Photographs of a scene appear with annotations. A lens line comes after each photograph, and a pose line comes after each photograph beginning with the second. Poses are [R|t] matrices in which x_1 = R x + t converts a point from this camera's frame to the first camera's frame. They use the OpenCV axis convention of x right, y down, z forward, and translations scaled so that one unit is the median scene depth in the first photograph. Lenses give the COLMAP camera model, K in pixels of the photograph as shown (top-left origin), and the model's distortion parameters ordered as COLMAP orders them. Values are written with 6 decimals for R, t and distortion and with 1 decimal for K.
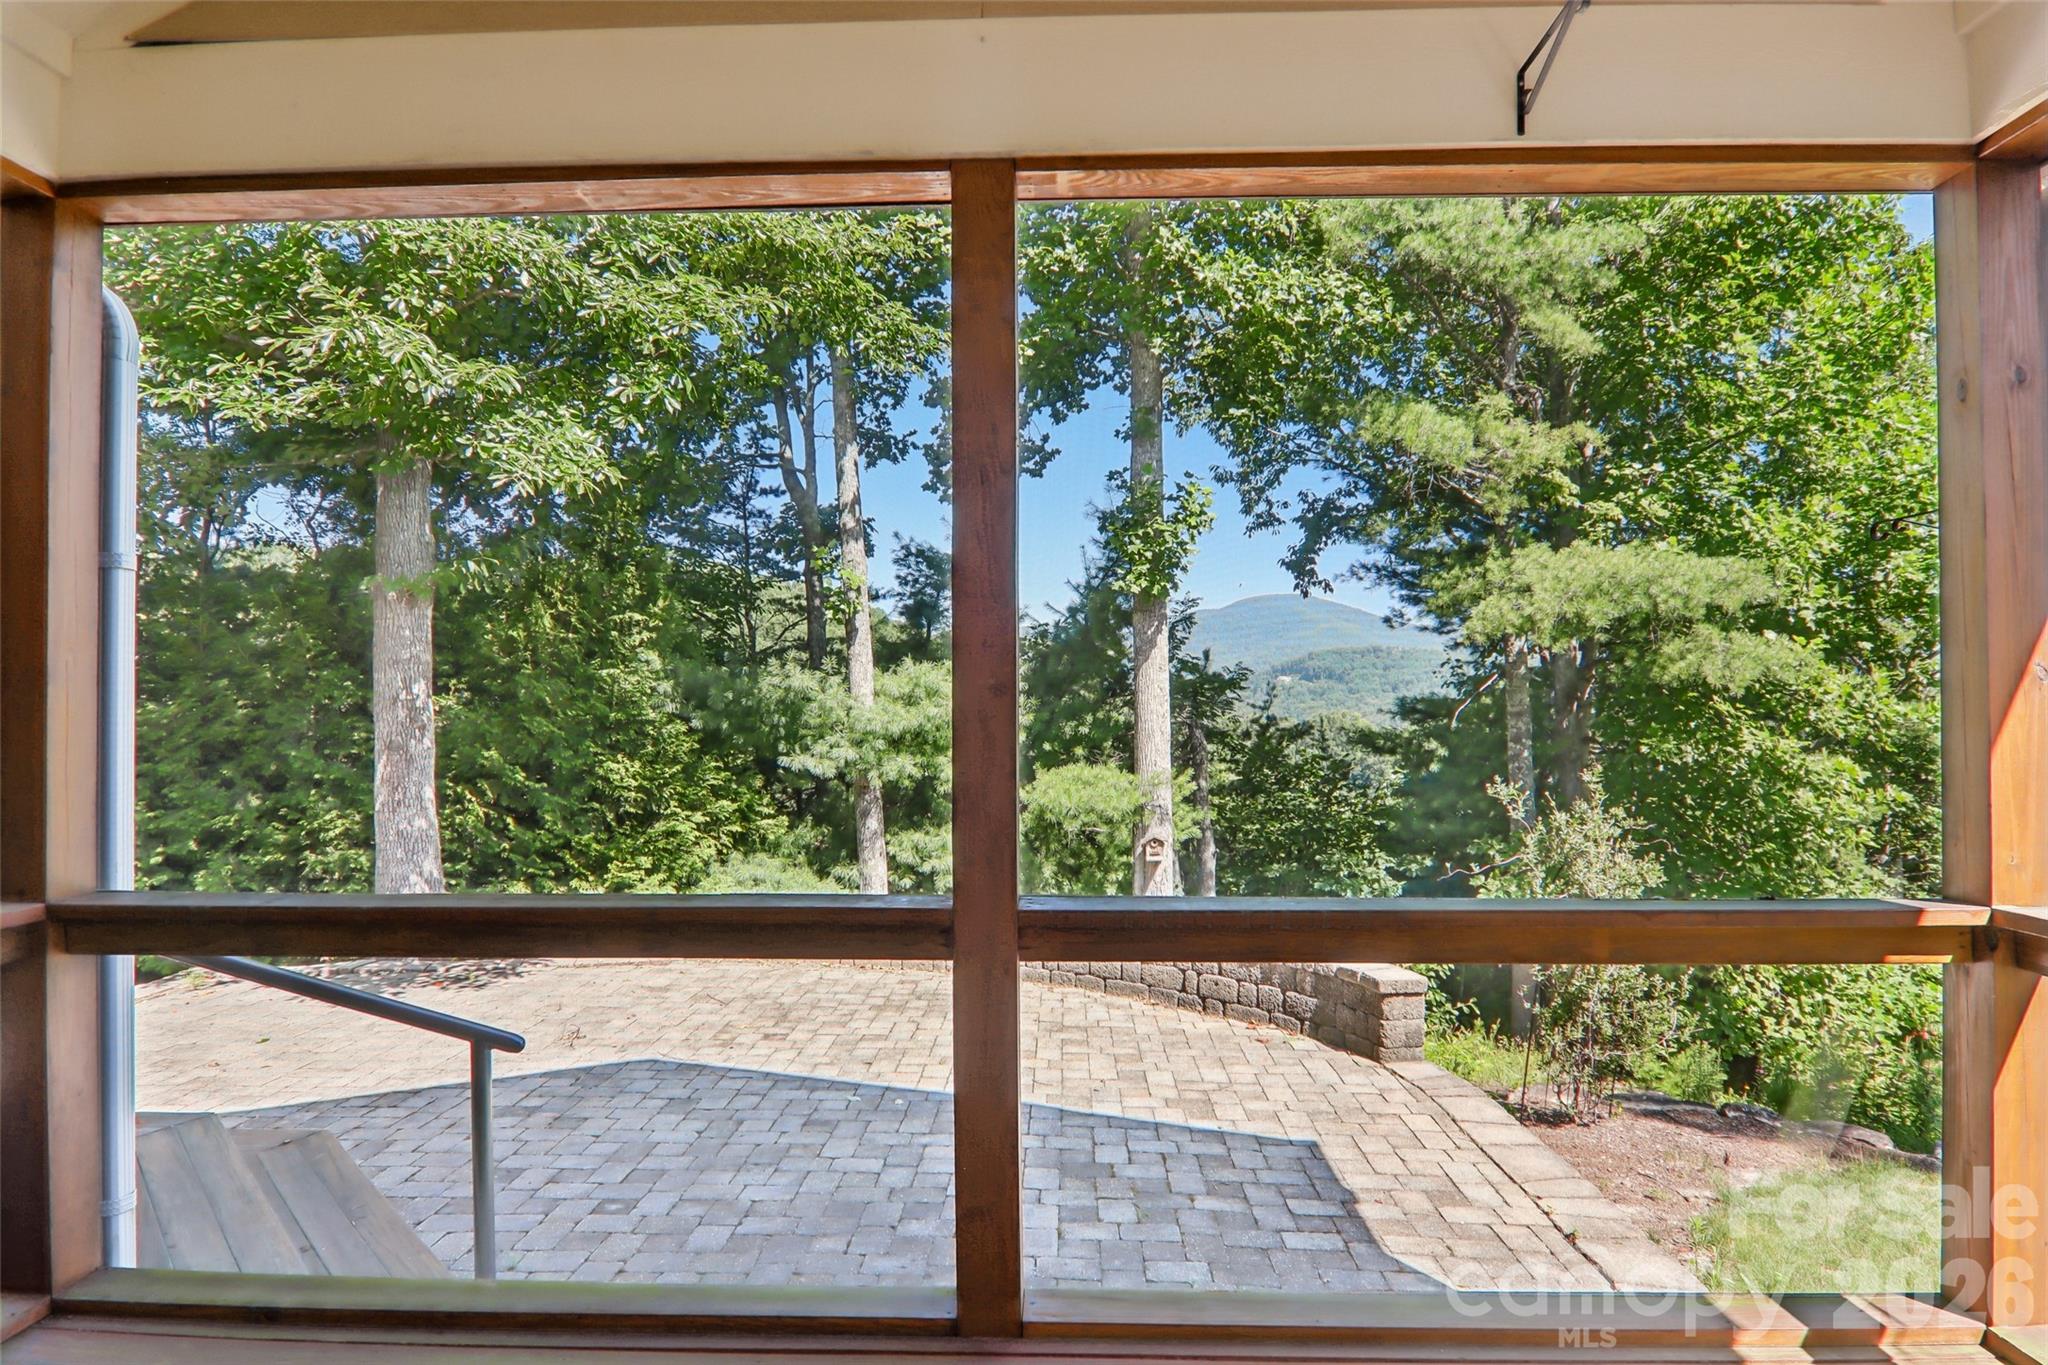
lens RADIAL K [[1133.8, 0, 1027.7], [0, 1133.8, 696.8], [0, 0, 1]] dist [0.003762, -0.019502]
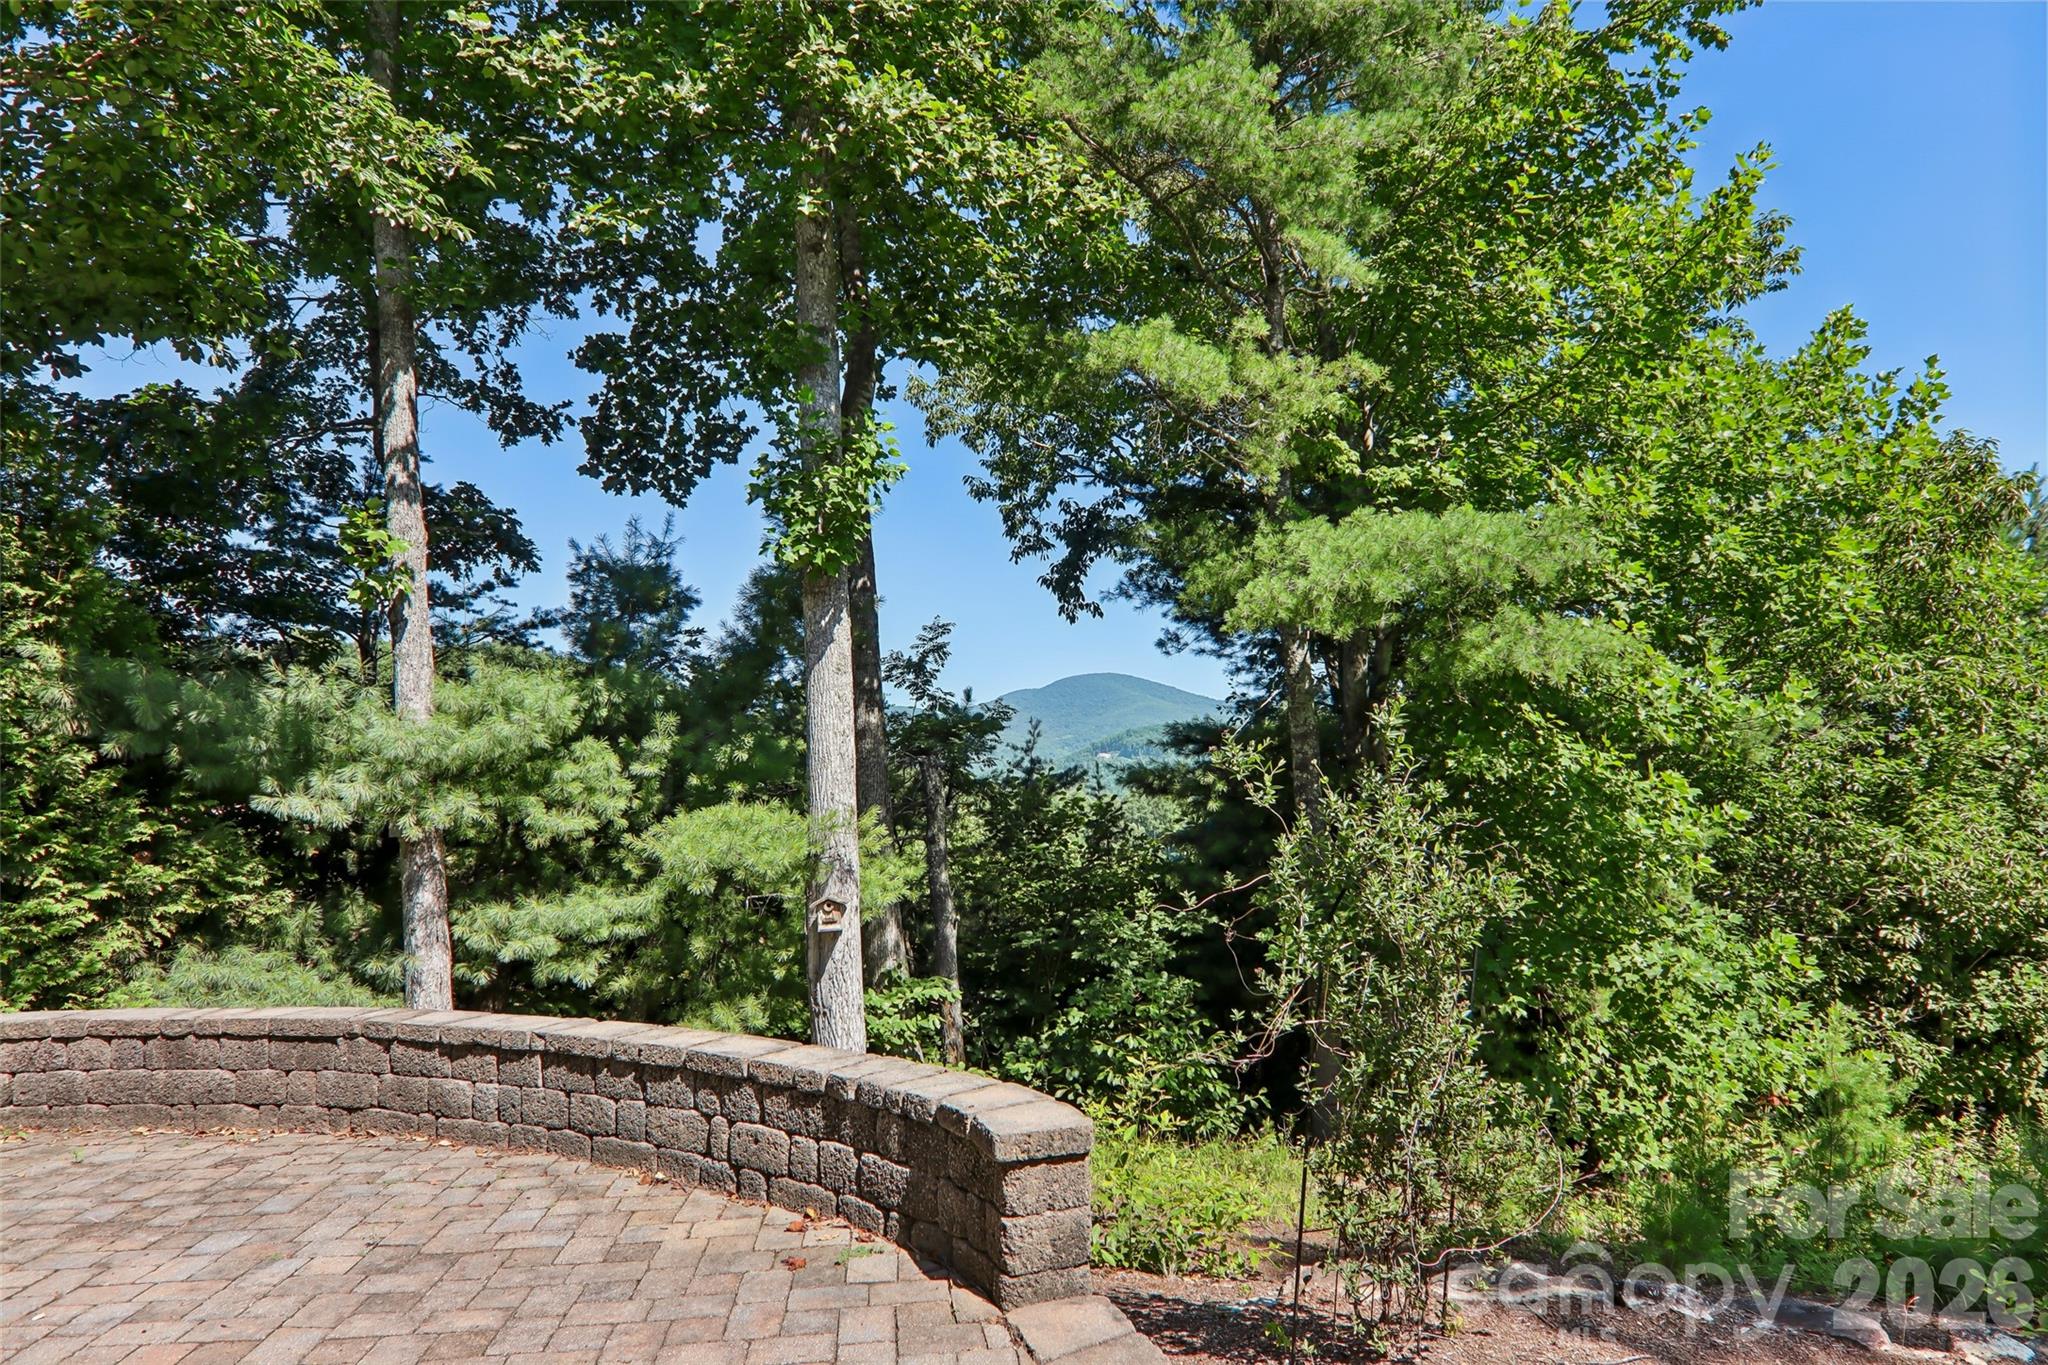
lens RADIAL K [[1133.8, 0, 1027.6], [0, 1133.8, 697.2], [0, 0, 1]] dist [0.003762, -0.019502]
pose [[0.987746, -0.012885, 0.155536, 0.127898], [0.023896, 0.997321, -0.069136, 0.049207], [-0.154228, 0.072006, 0.985408, 0.257623]]
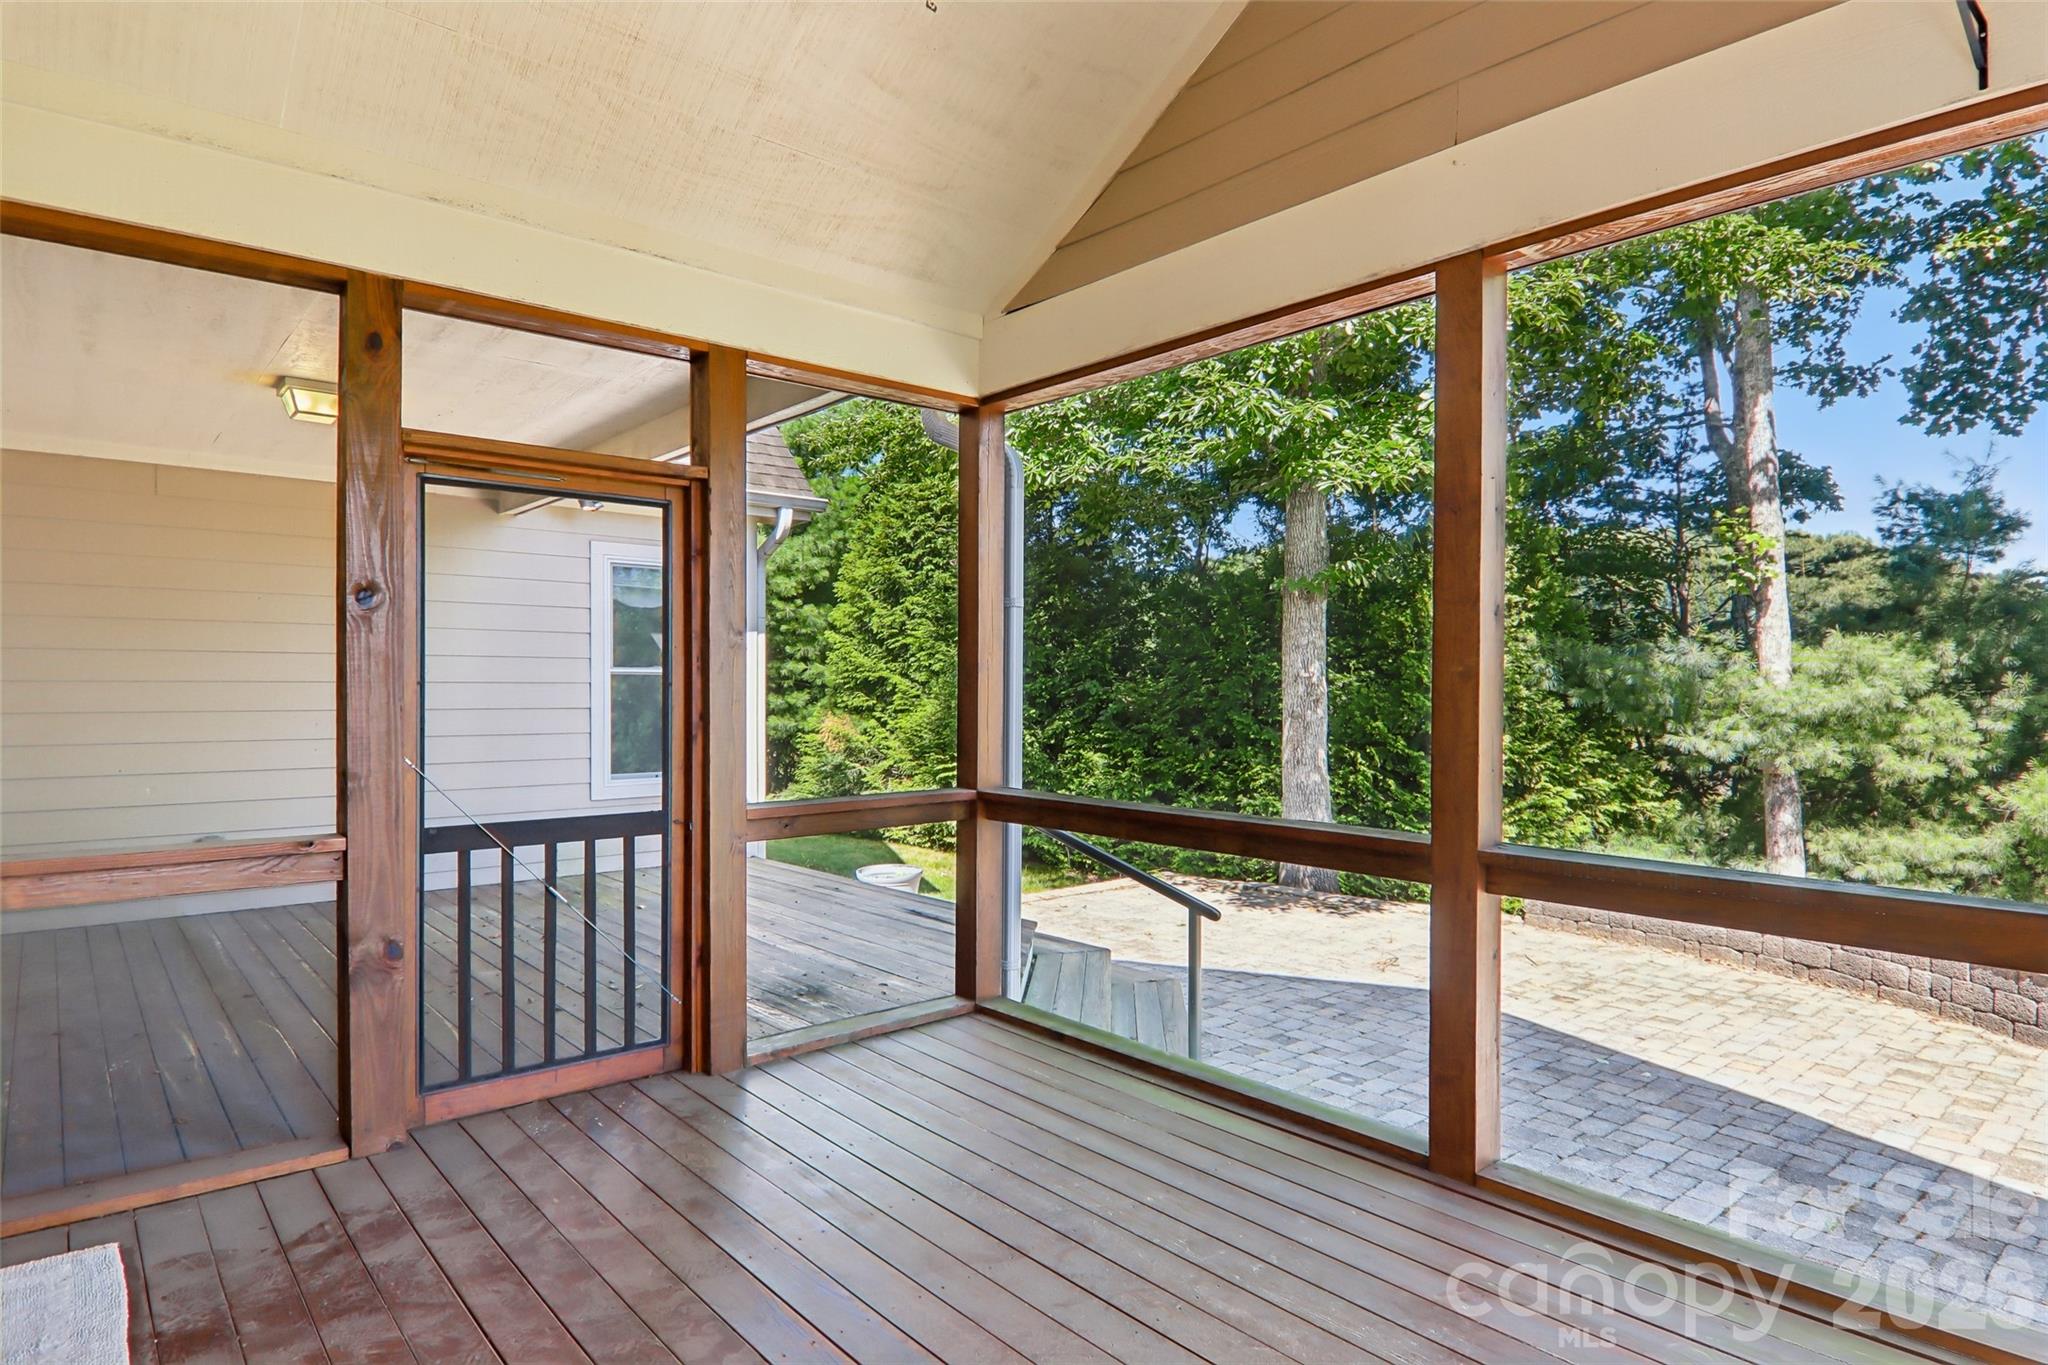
lens RADIAL K [[1133.8, 0, 1022.6], [0, 1133.8, 698.7], [0, 0, 1]] dist [0.003762, -0.019502]
pose [[0.678594, 0.015392, -0.734353, 0.112263], [0.001730, 0.999744, 0.022554, -0.002106], [0.734512, -0.016575, 0.678393, -0.043881]]
